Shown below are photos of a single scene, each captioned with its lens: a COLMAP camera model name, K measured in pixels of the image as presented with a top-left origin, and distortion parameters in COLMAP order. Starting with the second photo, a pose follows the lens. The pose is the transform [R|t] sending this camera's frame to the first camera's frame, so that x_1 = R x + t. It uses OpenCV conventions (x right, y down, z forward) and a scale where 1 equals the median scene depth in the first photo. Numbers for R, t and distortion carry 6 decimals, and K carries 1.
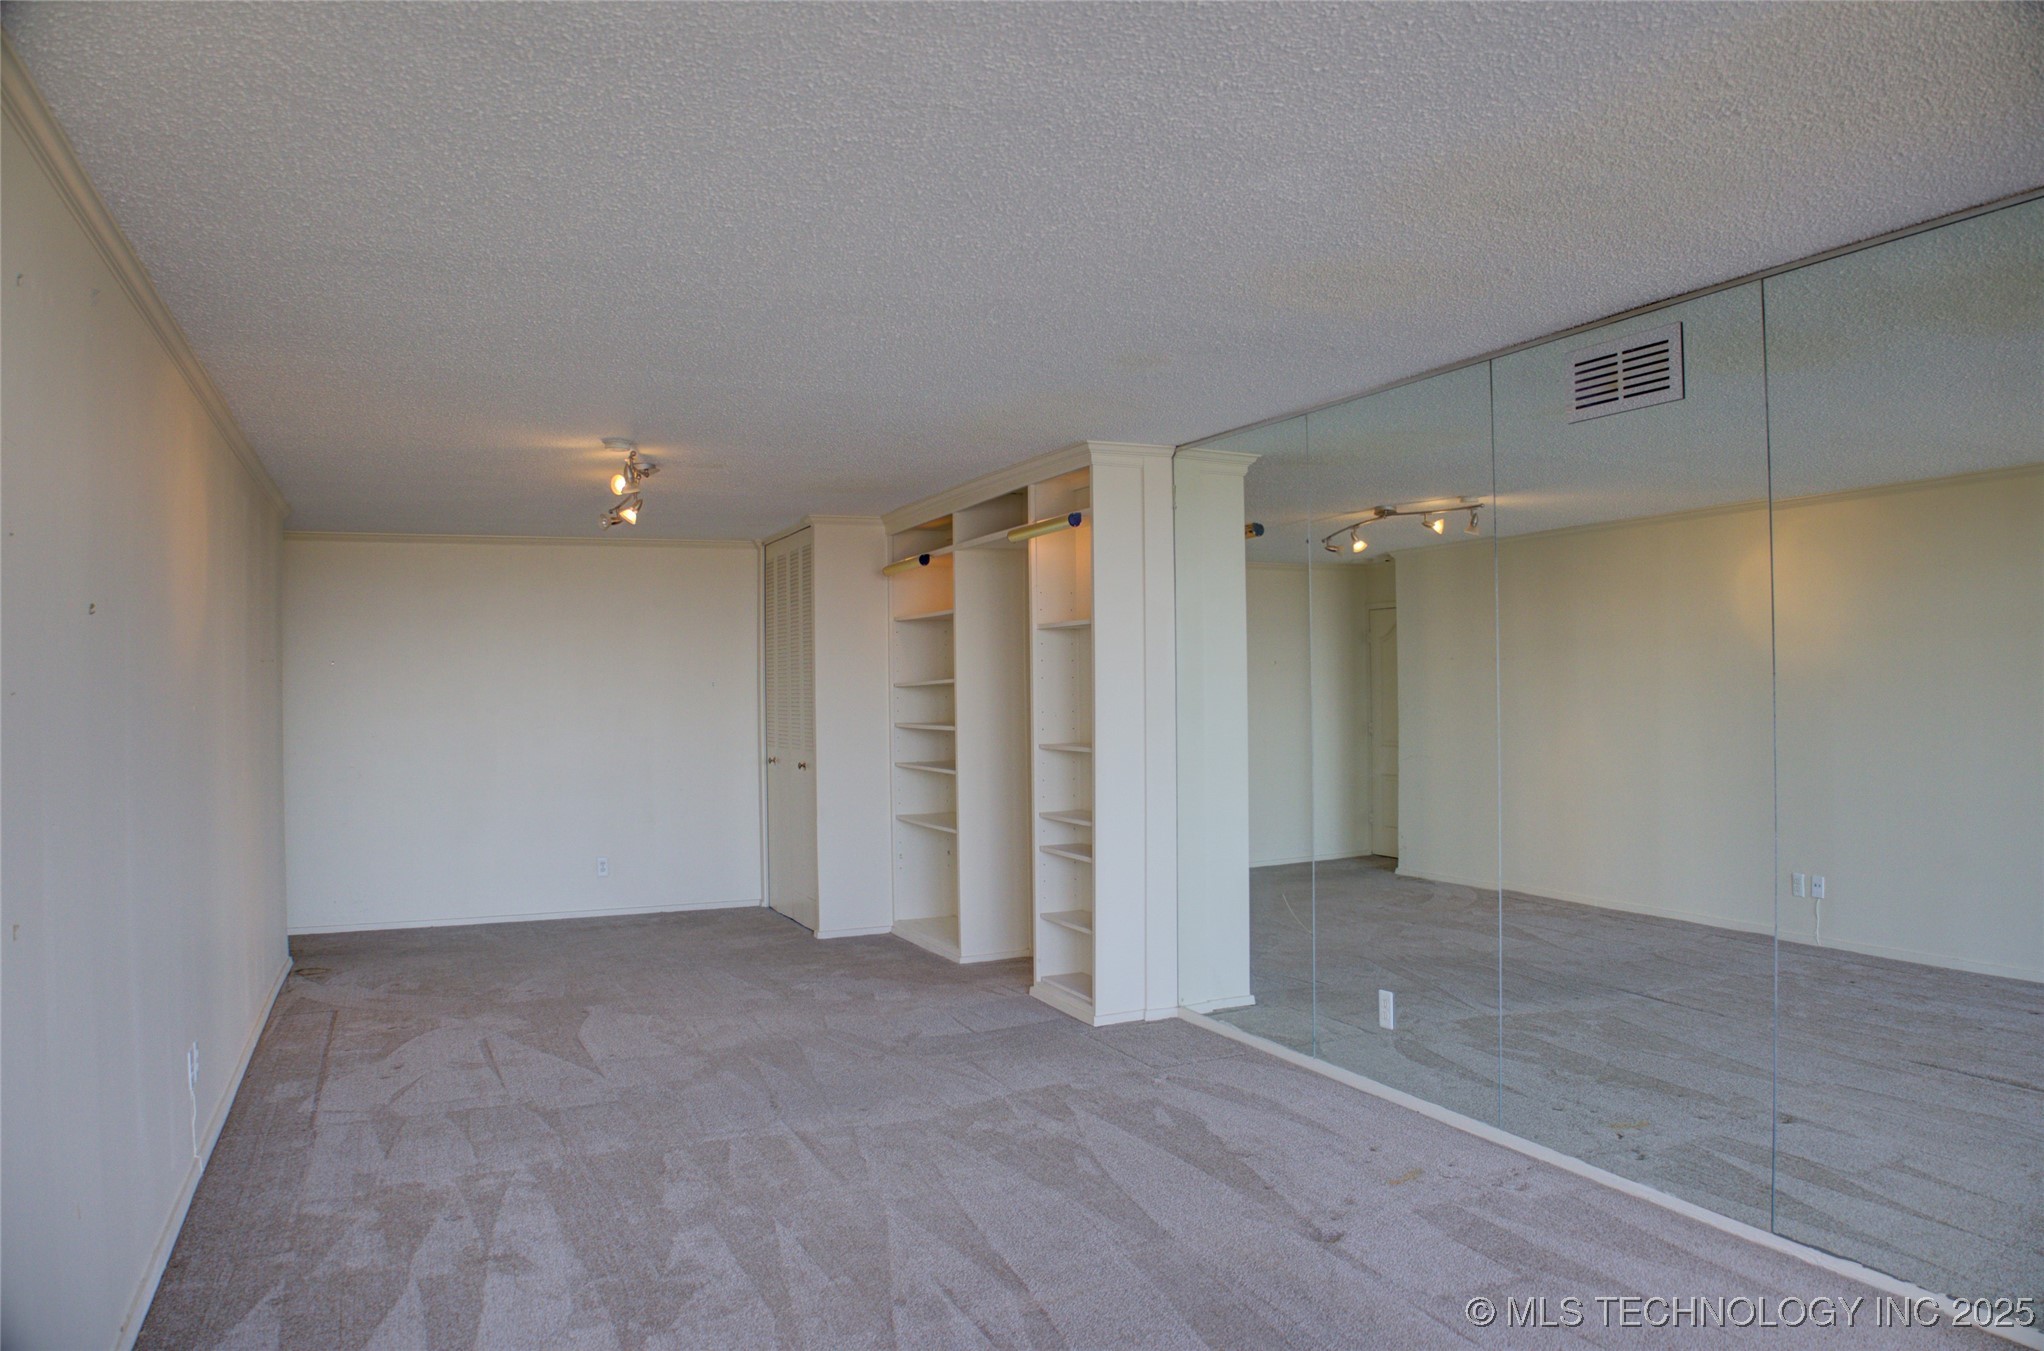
lens RADIAL K [[1396.0, 0, 1020.2], [0, 1396.0, 678.8], [0, 0, 1]] dist [-0.168259, 0.136714]
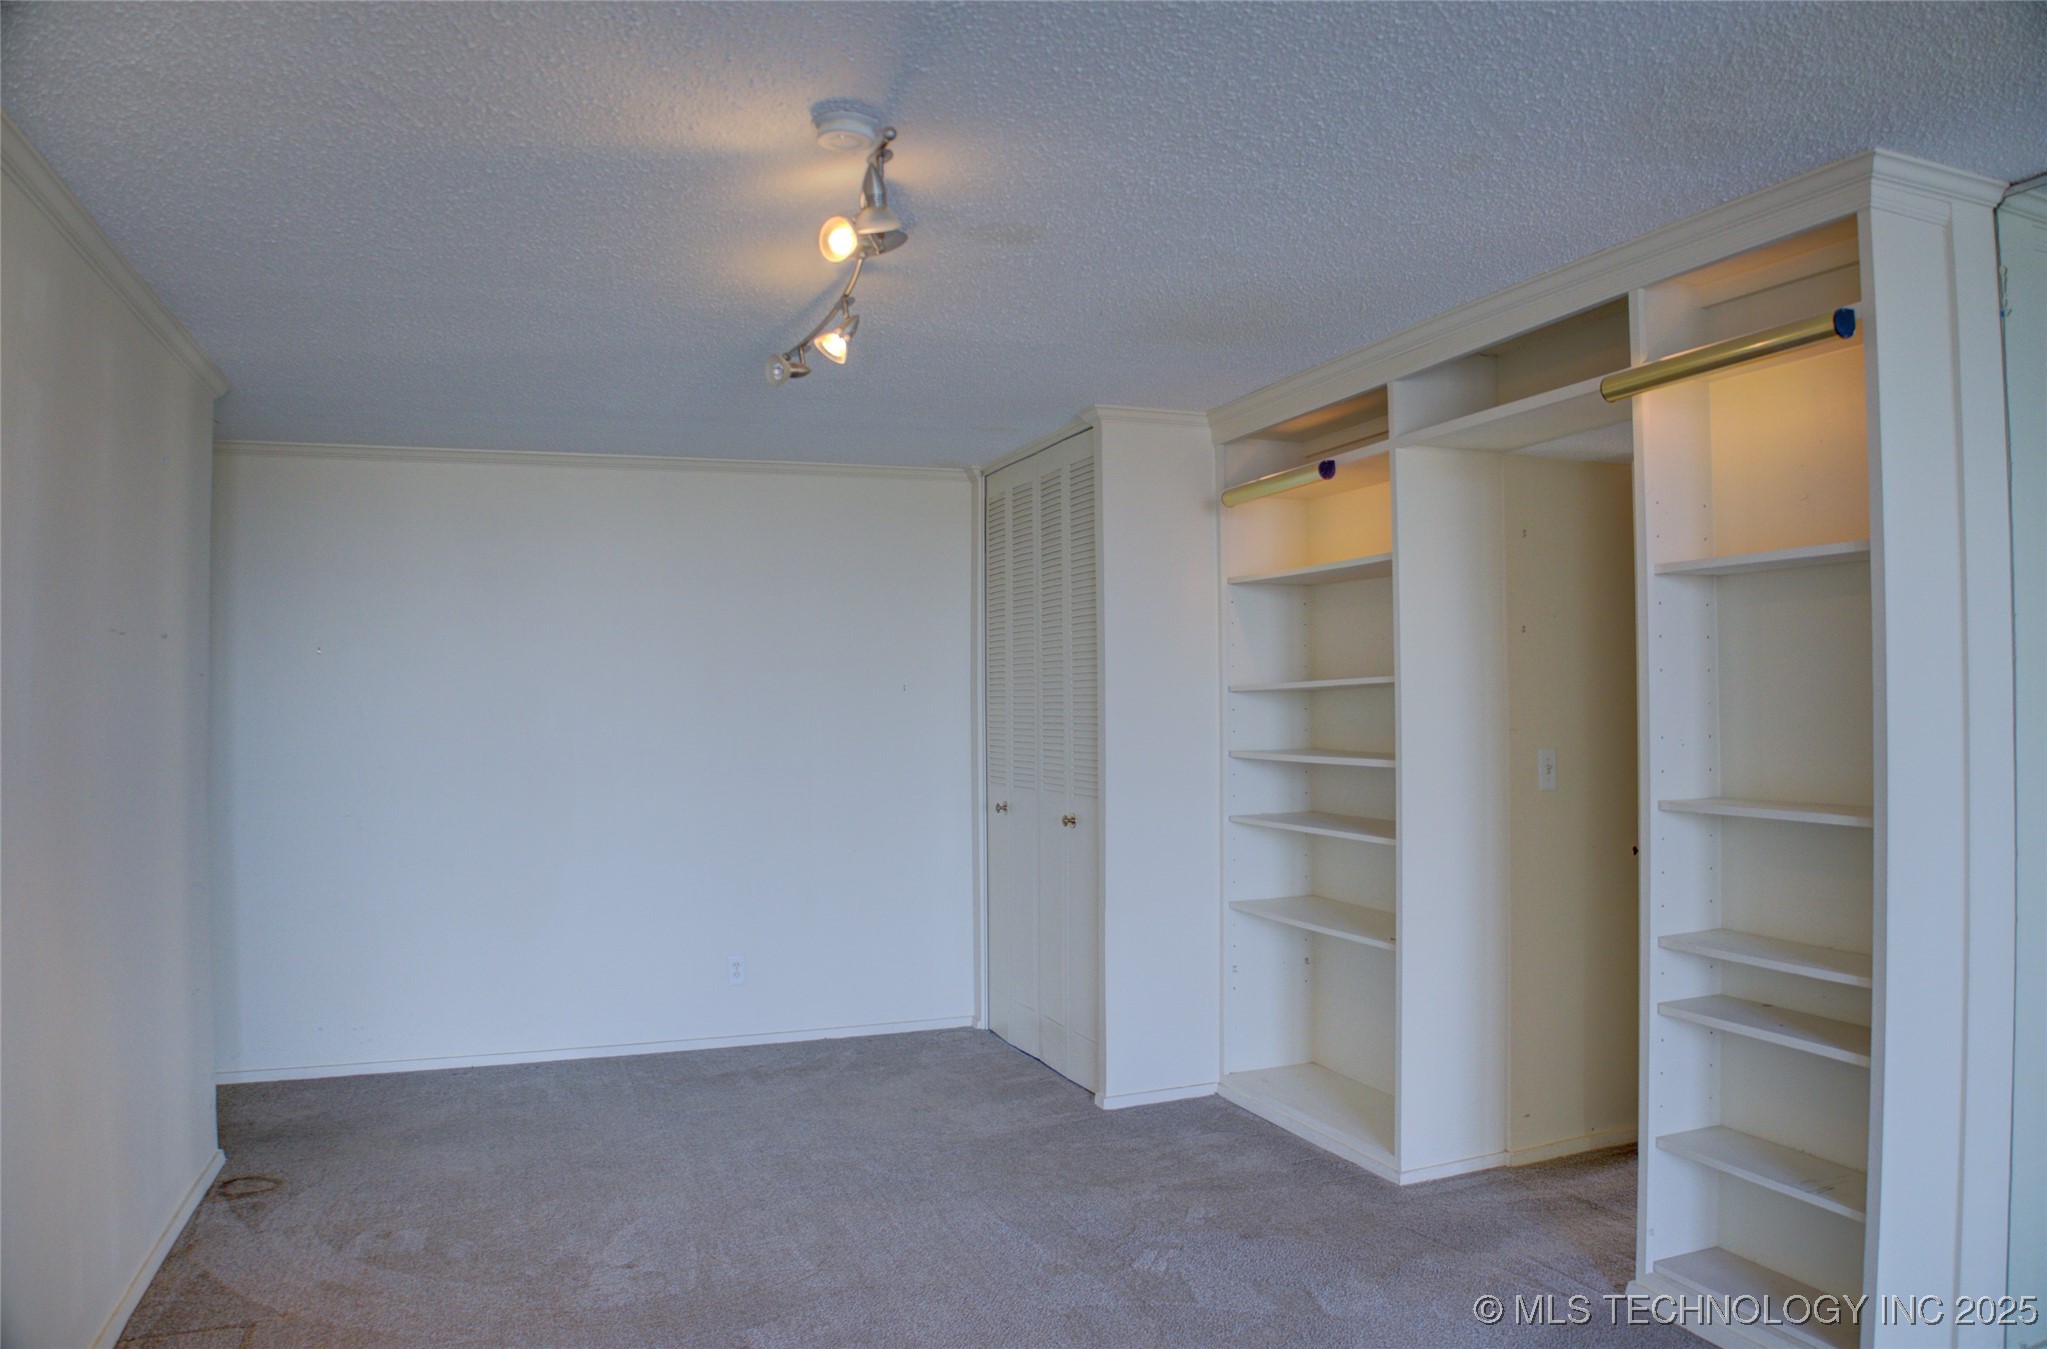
lens RADIAL K [[1404.0, 0, 1023.5], [0, 1404.0, 674.5], [0, 0, 1]] dist [-0.087140, 0.003487]
pose [[0.998735, 0.003988, -0.050115, -0.205691], [-0.004613, 0.999913, -0.012345, 0.009078], [0.050061, 0.012561, 0.998667, 0.529051]]
